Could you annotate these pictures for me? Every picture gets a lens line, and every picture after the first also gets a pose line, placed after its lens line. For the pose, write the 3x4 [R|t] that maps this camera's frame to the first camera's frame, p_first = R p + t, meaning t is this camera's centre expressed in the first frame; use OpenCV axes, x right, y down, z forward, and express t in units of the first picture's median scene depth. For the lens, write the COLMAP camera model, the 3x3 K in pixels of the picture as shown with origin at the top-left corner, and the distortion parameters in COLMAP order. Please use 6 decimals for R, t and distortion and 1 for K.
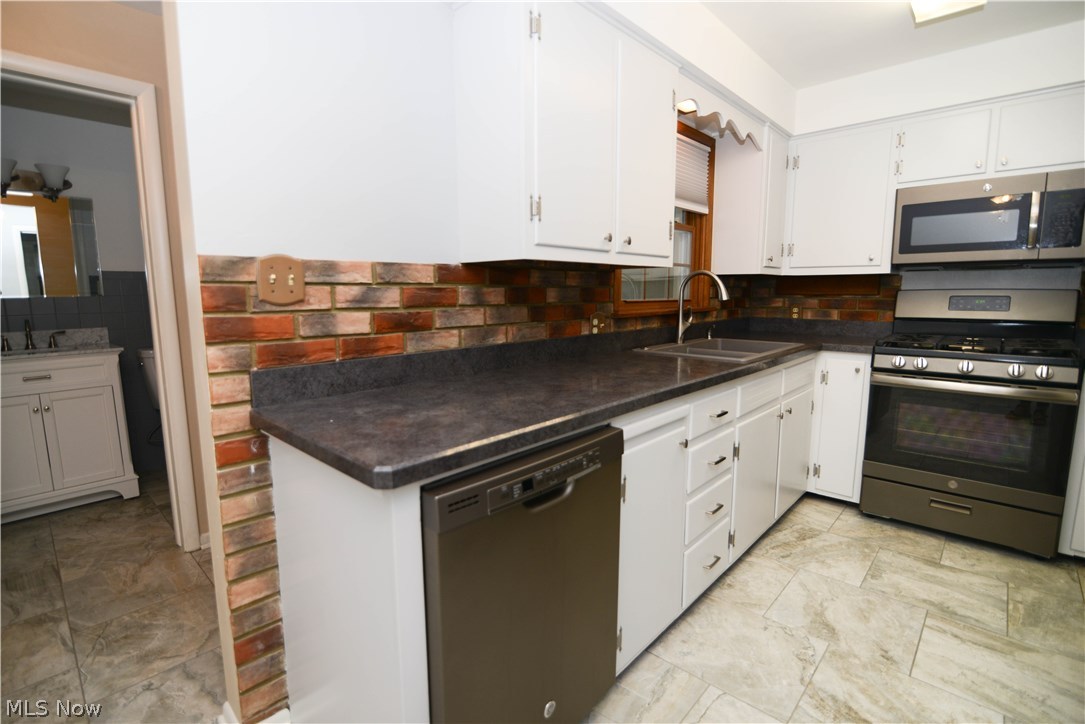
lens RADIAL K [[499.5, 0, 527.1], [0, 499.5, 362.2], [0, 0, 1]] dist [-0.023571, 0.001628]
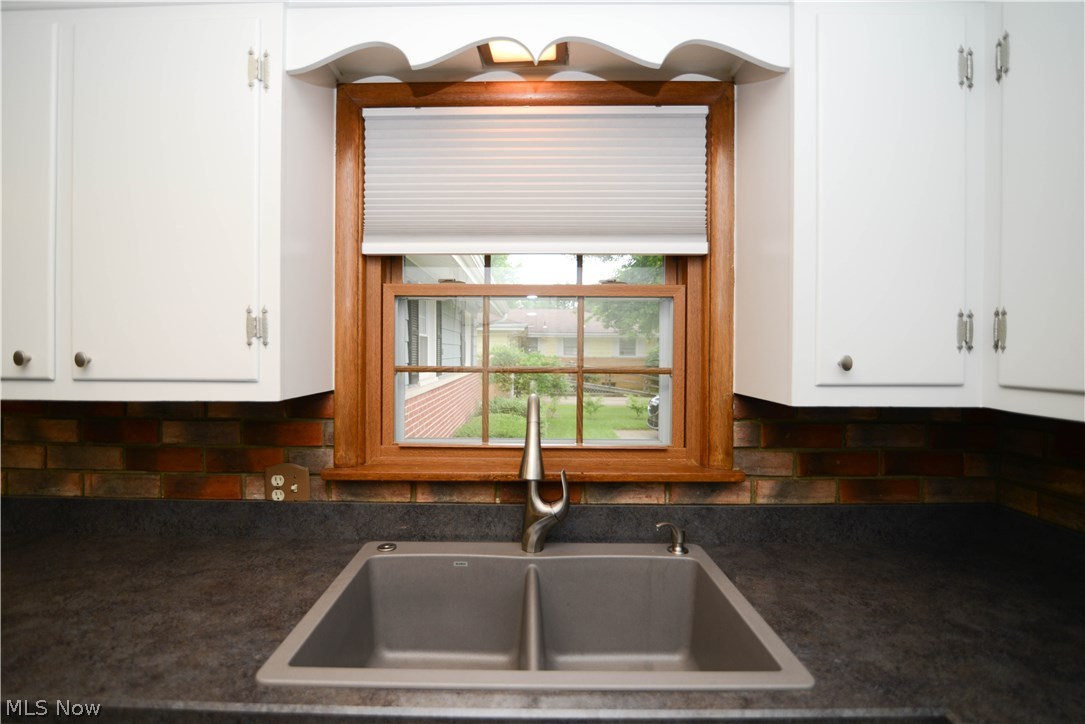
lens RADIAL K [[499.5, 0, 514.3], [0, 499.5, 362.0], [0, 0, 1]] dist [-0.023571, 0.001628]
pose [[0.688909, 0.015943, -0.724672, 0.762619], [-0.109366, 0.990599, -0.082175, -0.206326], [0.716550, 0.135866, 0.684176, 0.818231]]
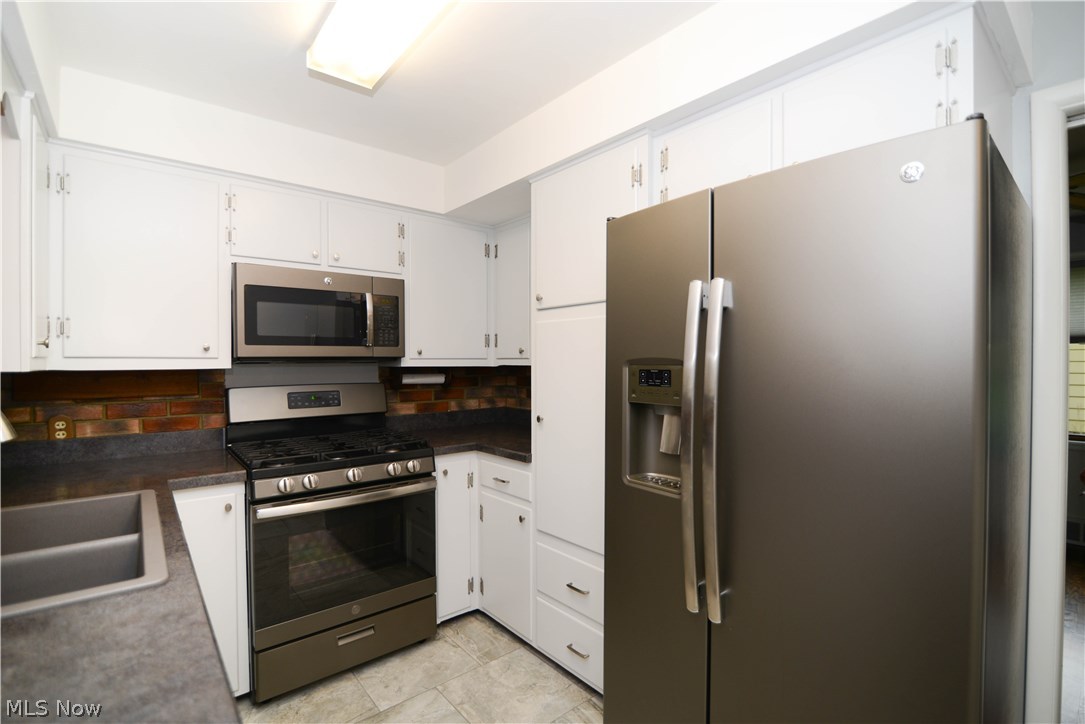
lens RADIAL K [[499.5, 0, 543.5], [0, 499.5, 366.2], [0, 0, 1]] dist [-0.023571, 0.001628]
pose [[0.103154, -0.006589, 0.994644, 0.026465], [0.140766, 0.990010, -0.008041, -0.136449], [-0.984654, 0.140841, 0.103051, 0.552117]]
